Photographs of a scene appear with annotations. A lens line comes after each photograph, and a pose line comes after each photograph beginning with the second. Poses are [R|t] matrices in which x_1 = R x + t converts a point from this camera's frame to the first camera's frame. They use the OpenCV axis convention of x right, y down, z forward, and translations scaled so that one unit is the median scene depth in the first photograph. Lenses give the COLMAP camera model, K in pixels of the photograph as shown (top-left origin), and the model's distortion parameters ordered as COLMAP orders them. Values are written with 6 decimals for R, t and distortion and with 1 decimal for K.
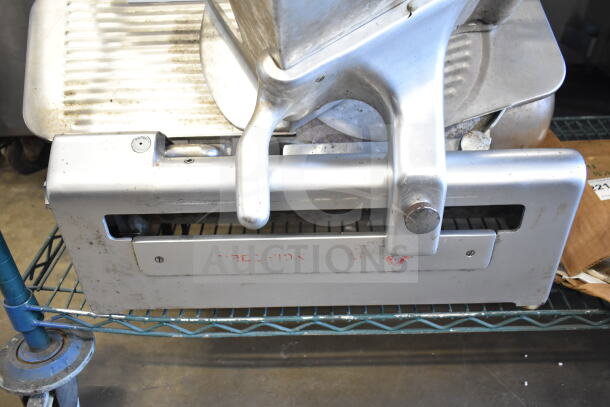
lens RADIAL K [[526.2, 0, 305.0], [0, 526.2, 203.5], [0, 0, 1]] dist [-0.017800, -0.005716]
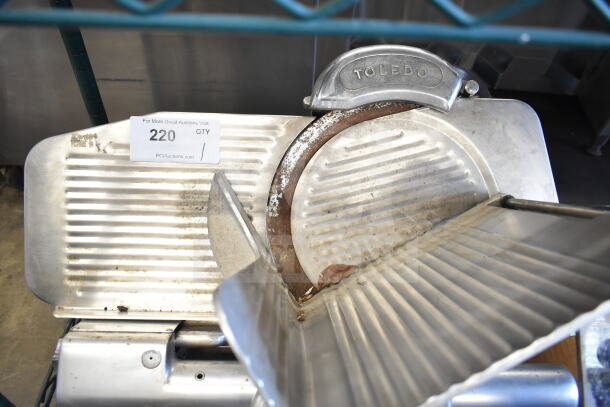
lens RADIAL K [[466.7, 0, 305.0], [0, 466.7, 203.5], [0, 0, 1]] dist [-0.013409, -0.000155]
pose [[0.997588, 0.045559, 0.052363, -0.068062], [-0.054900, 0.979529, 0.193671, -0.504672], [-0.042467, -0.196078, 0.979668, 0.150012]]
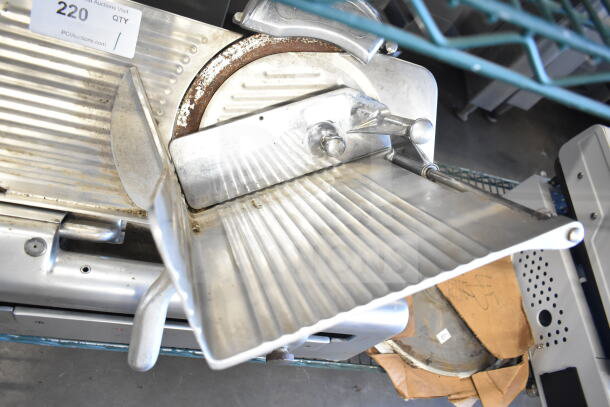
lens RADIAL K [[466.7, 0, 305.0], [0, 466.7, 203.5], [0, 0, 1]] dist [-0.013409, -0.000155]
pose [[0.917525, 0.195498, 0.346308, -0.141839], [-0.314146, 0.890273, 0.329737, -0.538354], [-0.243846, -0.411333, 0.878262, 0.124432]]
